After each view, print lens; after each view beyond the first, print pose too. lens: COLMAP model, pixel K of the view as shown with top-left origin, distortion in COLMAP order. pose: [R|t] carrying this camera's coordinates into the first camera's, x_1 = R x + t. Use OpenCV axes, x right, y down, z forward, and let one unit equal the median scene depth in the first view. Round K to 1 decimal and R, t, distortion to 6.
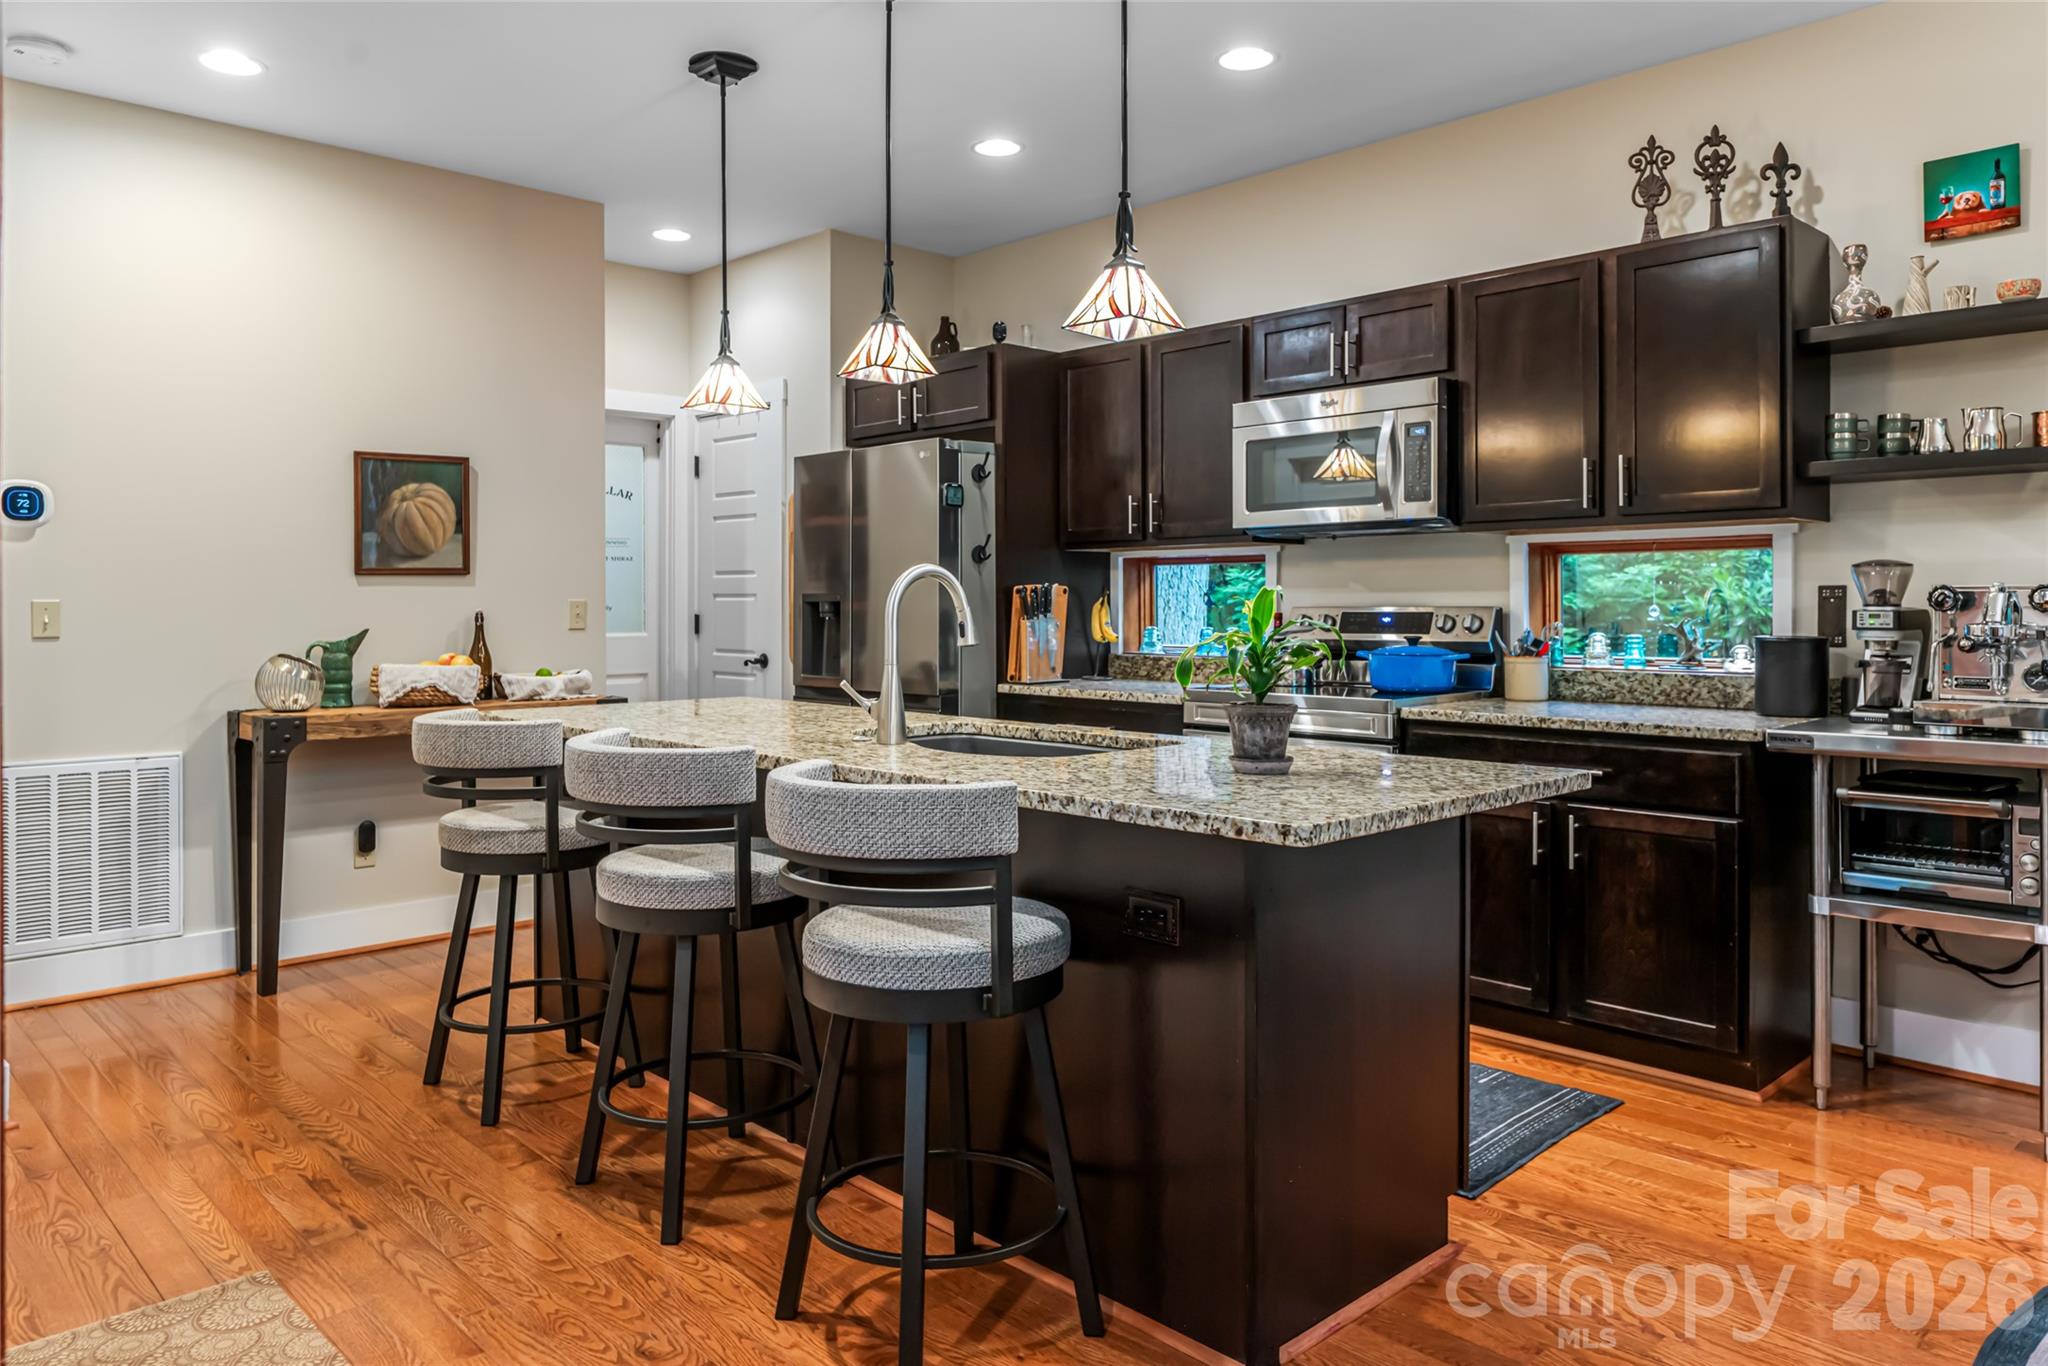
lens RADIAL K [[1400.9, 0, 1025.5], [0, 1400.9, 614.0], [0, 0, 1]] dist [0.001811, 0.000928]
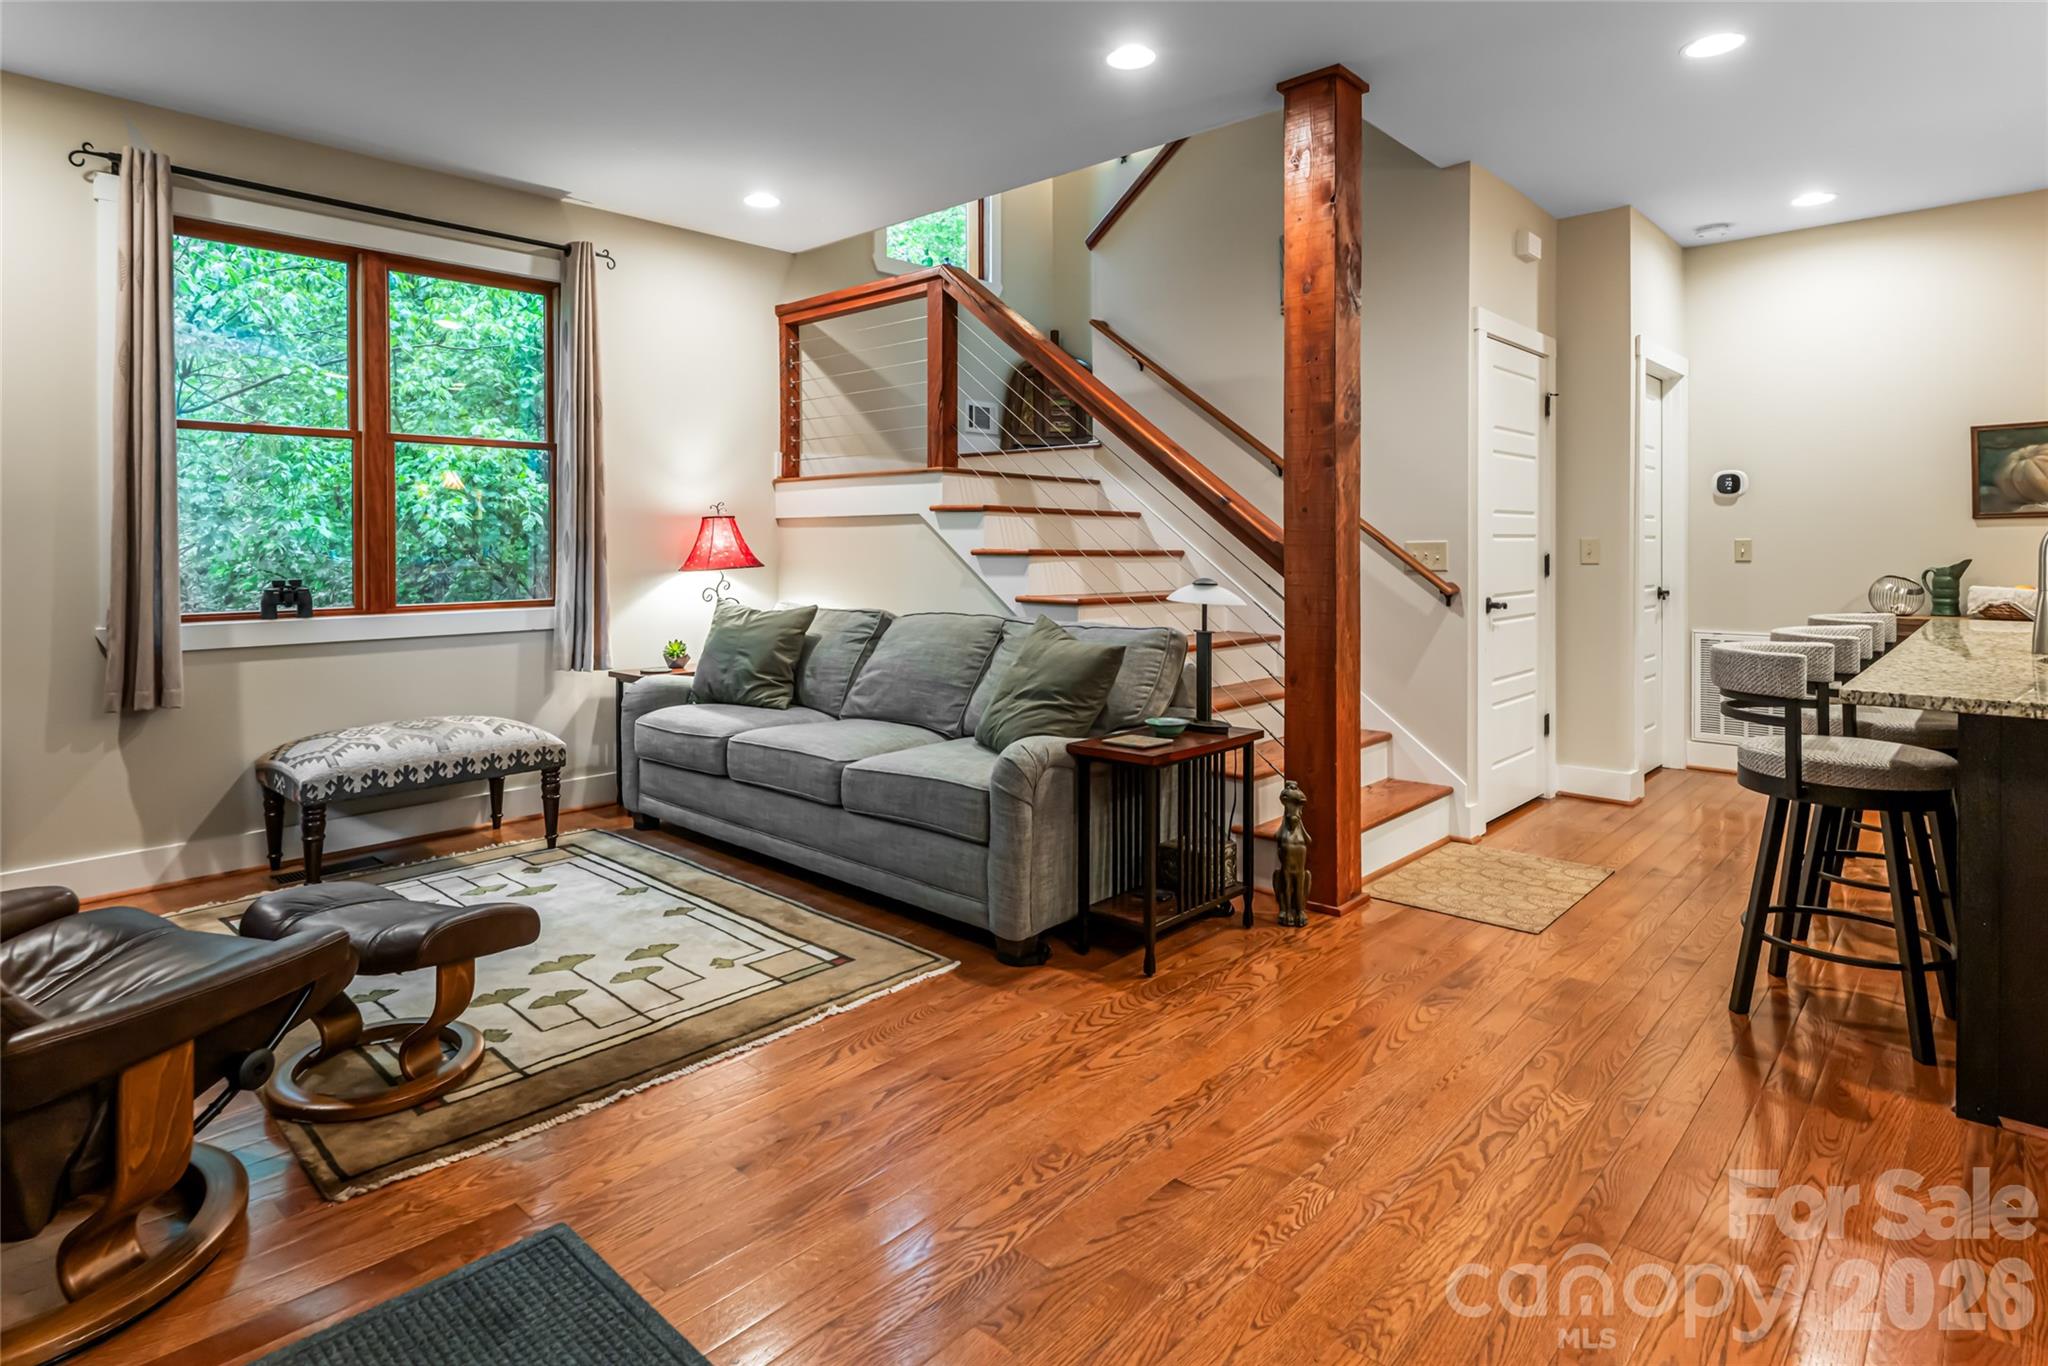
lens RADIAL K [[1084.0, 0, 964.2], [0, 1084.0, 546.8], [0, 0, 1]] dist [0.001149, -0.000405]
pose [[0.038570, 0.003320, -0.999250, 0.542733], [-0.002345, 0.999992, 0.003232, -0.002552], [0.999253, 0.002218, 0.038577, -0.002259]]
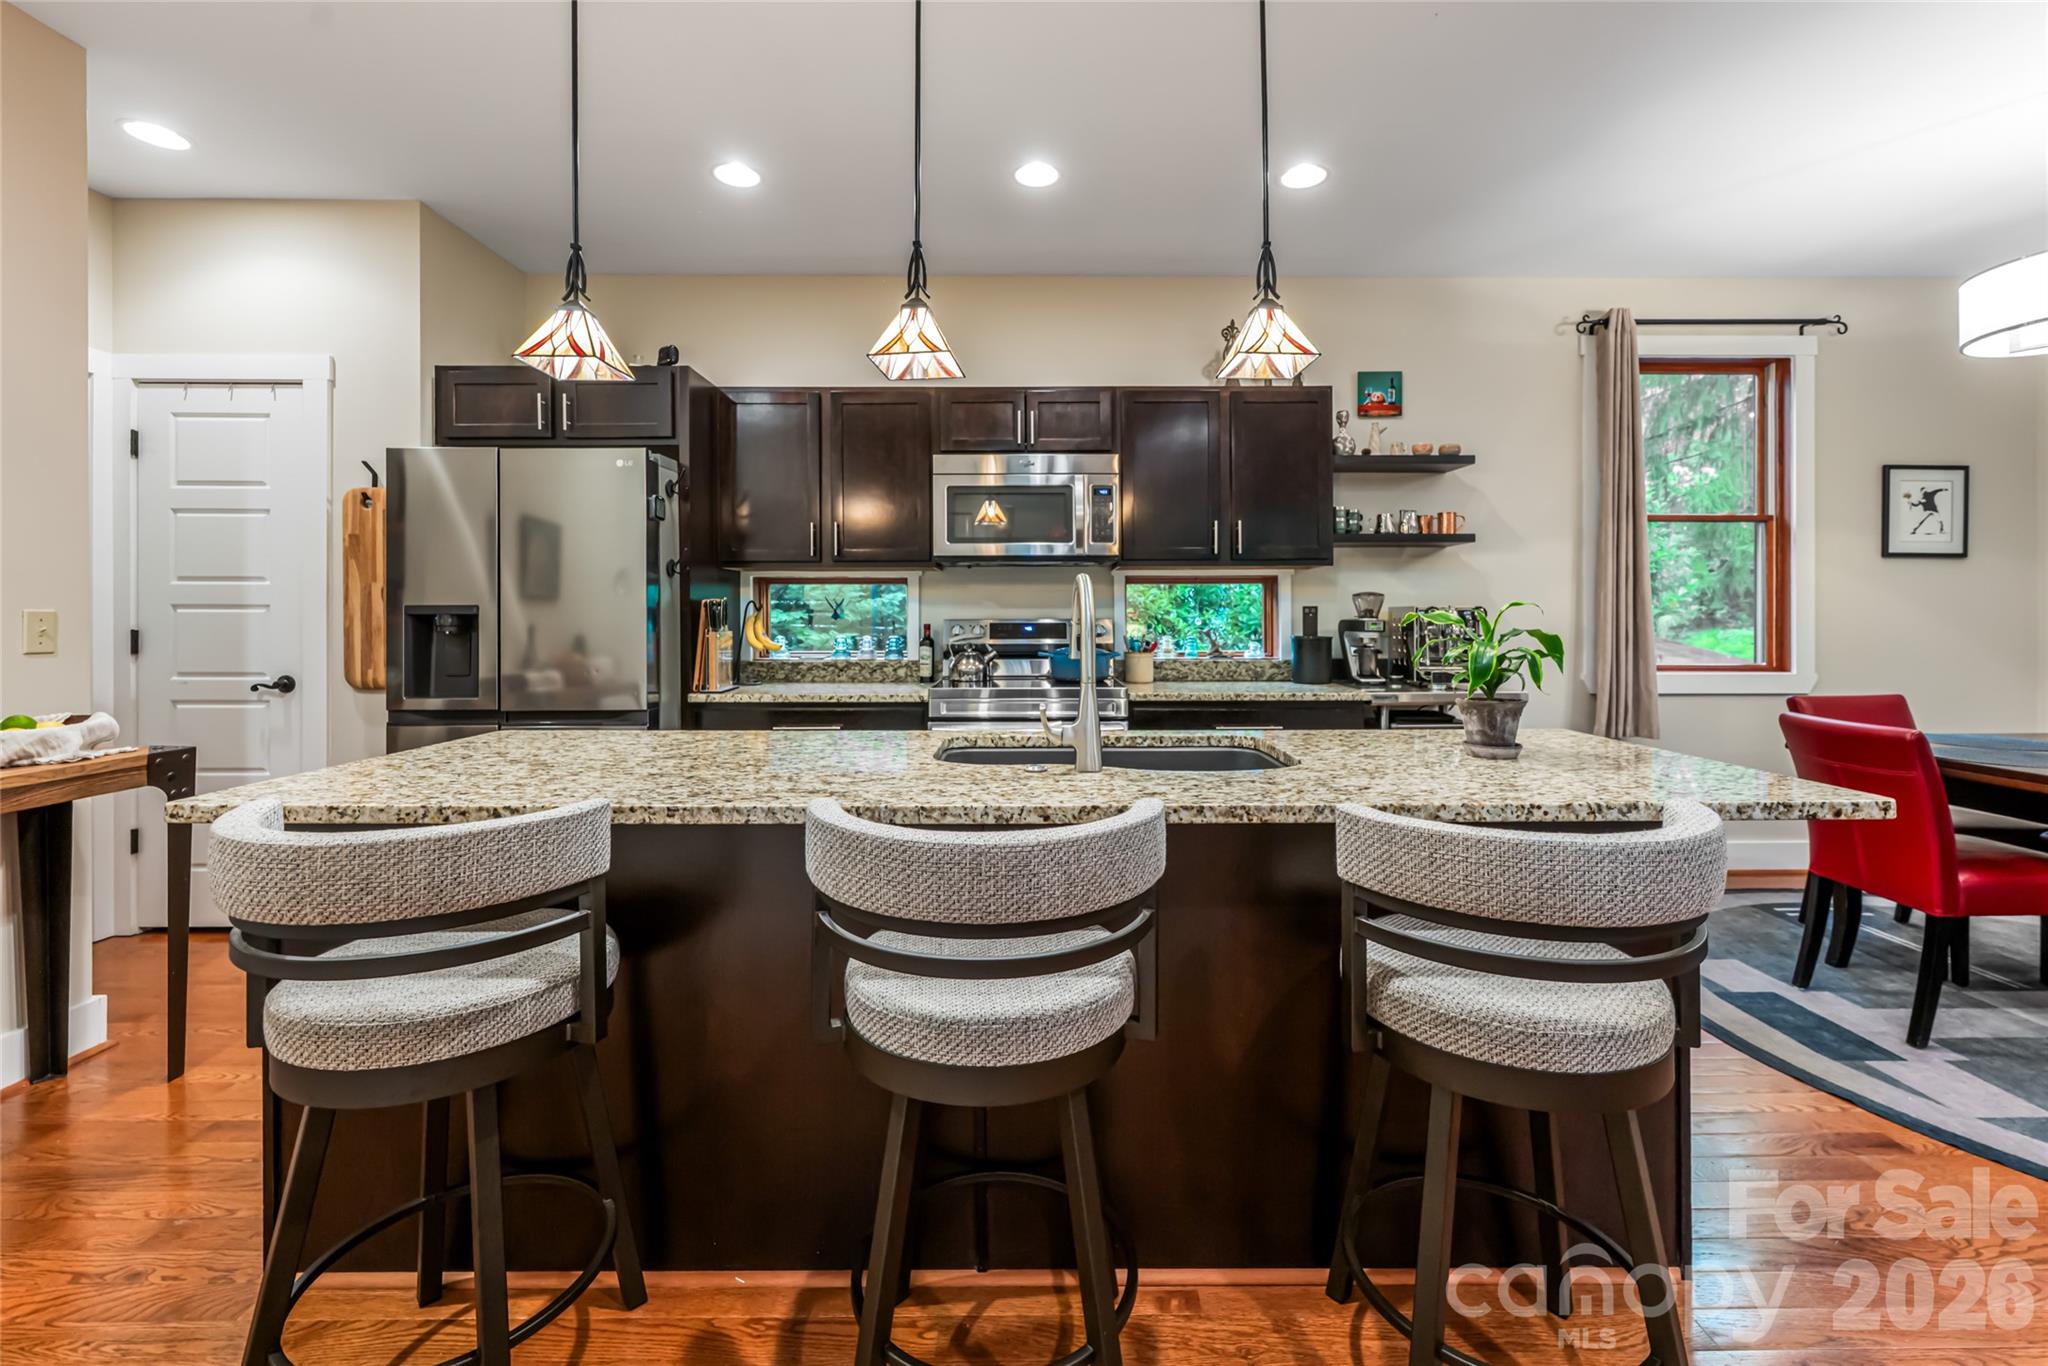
lens RADIAL K [[856.7, 0, 1026.4], [0, 856.7, 622.0], [0, 0, 1]] dist [0.000522, -0.000195]
pose [[0.683713, -0.003100, 0.729745, -0.350214], [0.005379, 0.999985, -0.000791, -0.001756], [-0.729732, 0.004466, 0.683719, 0.433029]]
